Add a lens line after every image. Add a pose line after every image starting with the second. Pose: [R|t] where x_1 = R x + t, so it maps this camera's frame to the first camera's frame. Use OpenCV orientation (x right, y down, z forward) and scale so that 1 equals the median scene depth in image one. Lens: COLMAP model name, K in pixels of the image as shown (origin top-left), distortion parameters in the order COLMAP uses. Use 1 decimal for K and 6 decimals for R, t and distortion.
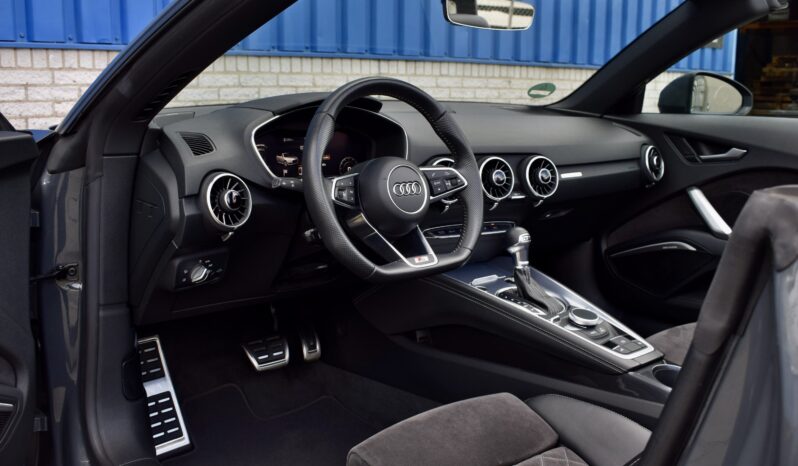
lens RADIAL K [[843.2, 0, 399.0], [0, 843.2, 233.0], [0, 0, 1]] dist [-0.013154, -0.008331]
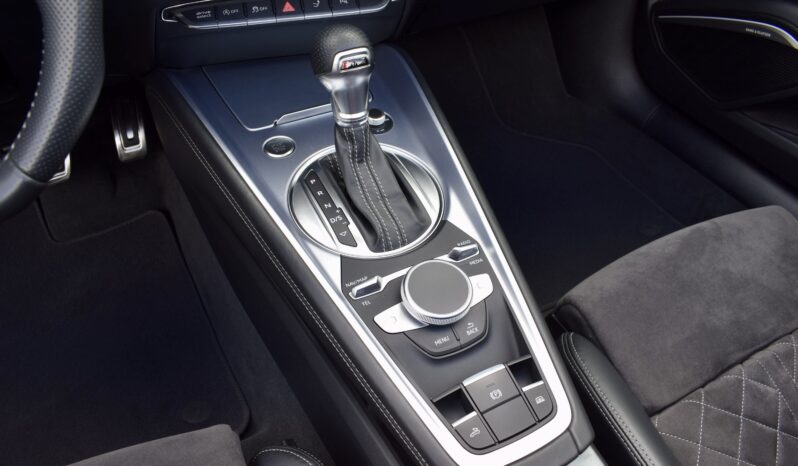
lens RADIAL K [[635.5, 0, 399.0], [0, 635.5, 233.0], [0, 0, 1]] dist [-0.084206, 0.000394]
pose [[0.971251, 0.165452, -0.171163, 0.174734], [-0.053923, 0.853215, 0.518765, -0.061149], [0.231869, -0.494621, 0.837608, 0.519426]]
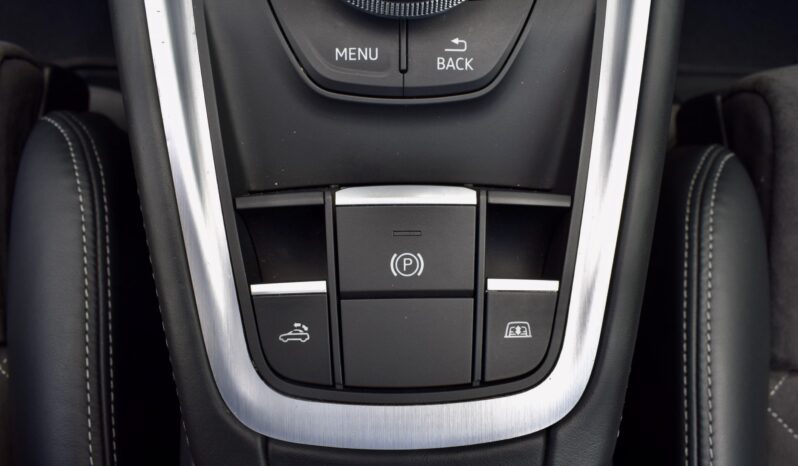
lens RADIAL K [[635.5, 0, 399.0], [0, 635.5, 233.0], [0, 0, 1]] dist [-0.084206, 0.000394]
pose [[0.757347, 0.633986, -0.156484, 0.186998], [-0.169451, 0.422224, 0.890513, 0.022469], [0.630644, -0.647911, 0.427199, 0.642248]]
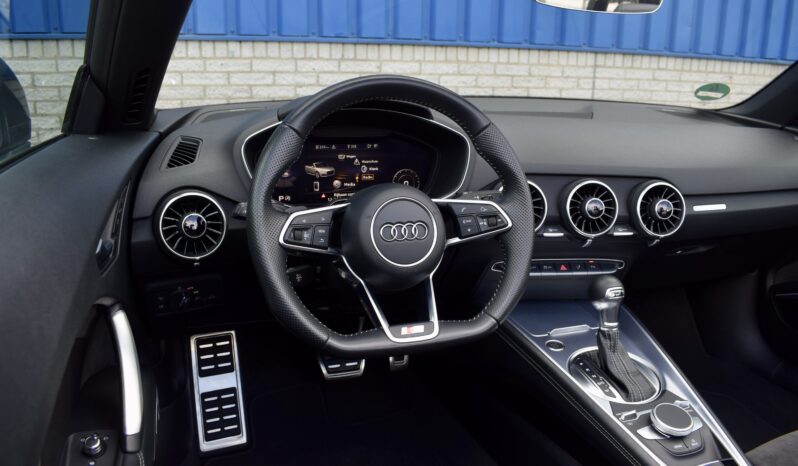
lens RADIAL K [[635.5, 0, 399.0], [0, 635.5, 233.0], [0, 0, 1]] dist [-0.084206, 0.000394]
pose [[0.920803, 0.109281, -0.374406, 0.129785], [-0.079512, 0.992382, 0.094105, -0.062752], [0.381838, -0.056882, 0.922477, 0.300317]]
